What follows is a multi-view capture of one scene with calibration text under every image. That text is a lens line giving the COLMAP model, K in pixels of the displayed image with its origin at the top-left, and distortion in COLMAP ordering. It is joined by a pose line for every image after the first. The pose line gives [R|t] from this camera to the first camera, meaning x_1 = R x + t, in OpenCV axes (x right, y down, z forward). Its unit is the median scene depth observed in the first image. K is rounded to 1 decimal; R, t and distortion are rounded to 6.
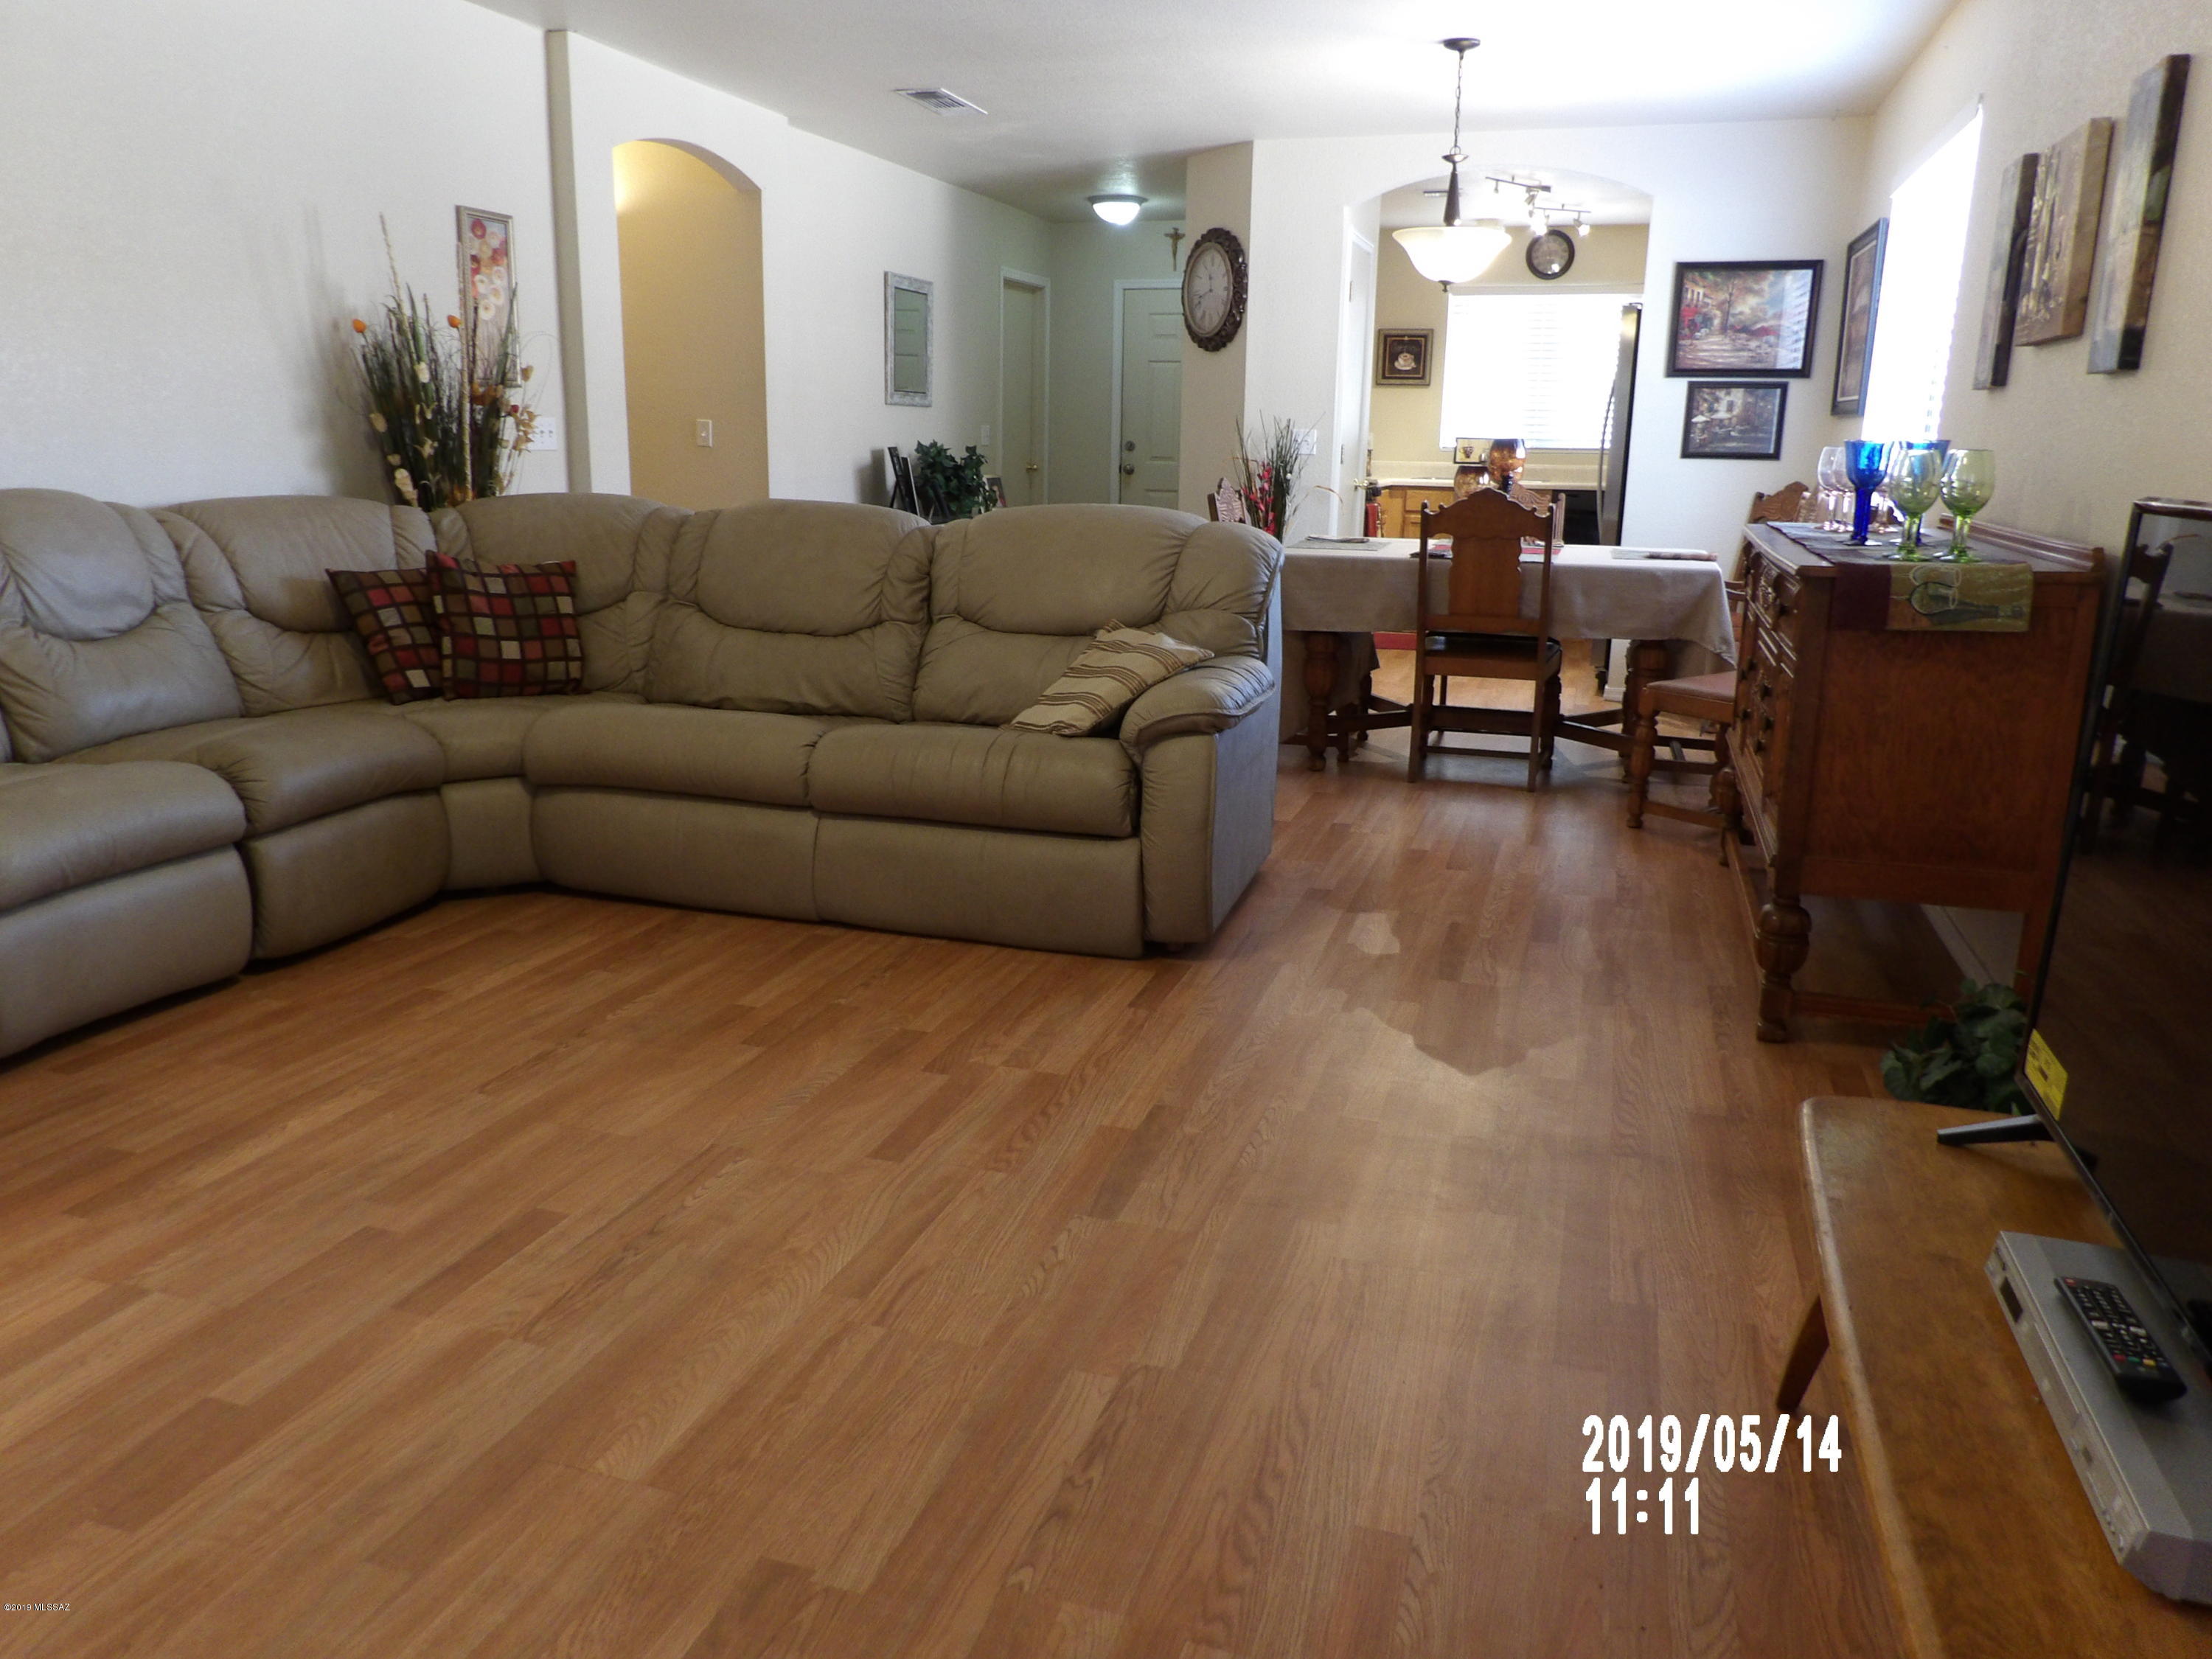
lens RADIAL K [[1597.5, 0, 1113.4], [0, 1597.5, 813.4], [0, 0, 1]] dist [-0.022730, 0.038498]
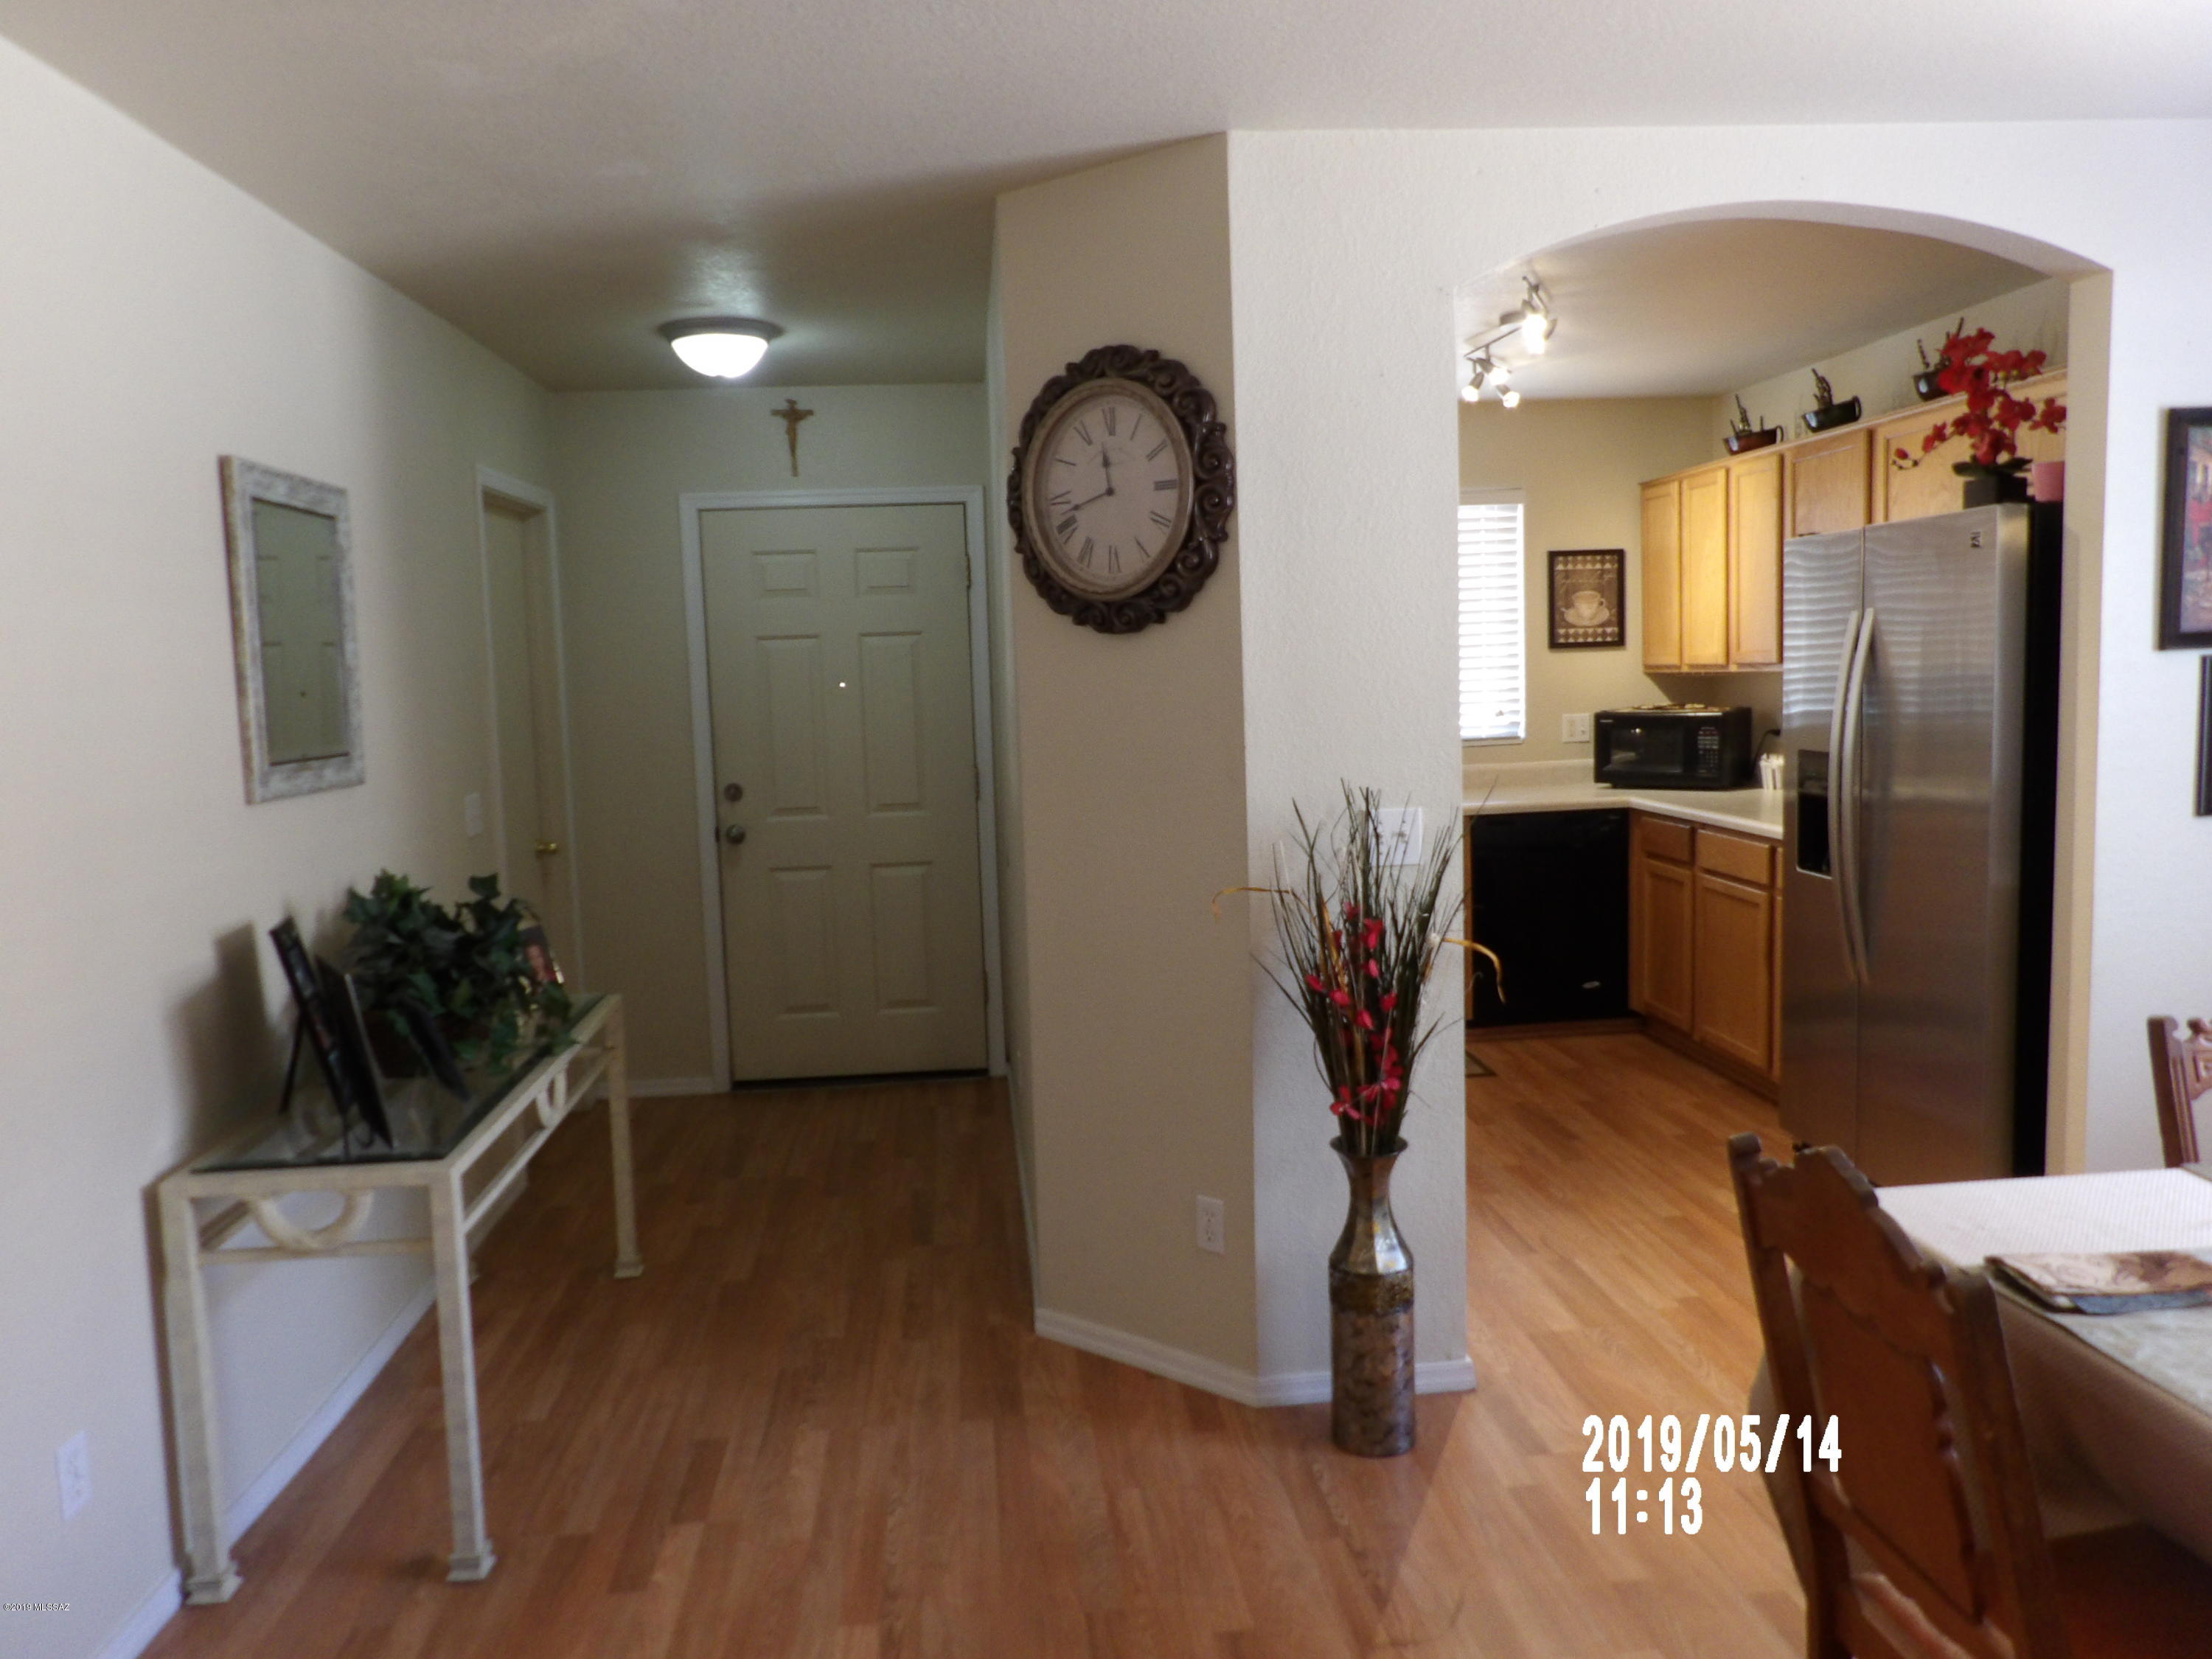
lens RADIAL K [[1597.5, 0, 1098.5], [0, 1597.5, 824.1], [0, 0, 1]] dist [-0.022730, 0.038498]
pose [[0.924823, -0.089039, 0.369831, -0.099587], [0.137744, 0.984628, -0.107396, -0.189688], [-0.354584, 0.150264, 0.922871, 0.603253]]
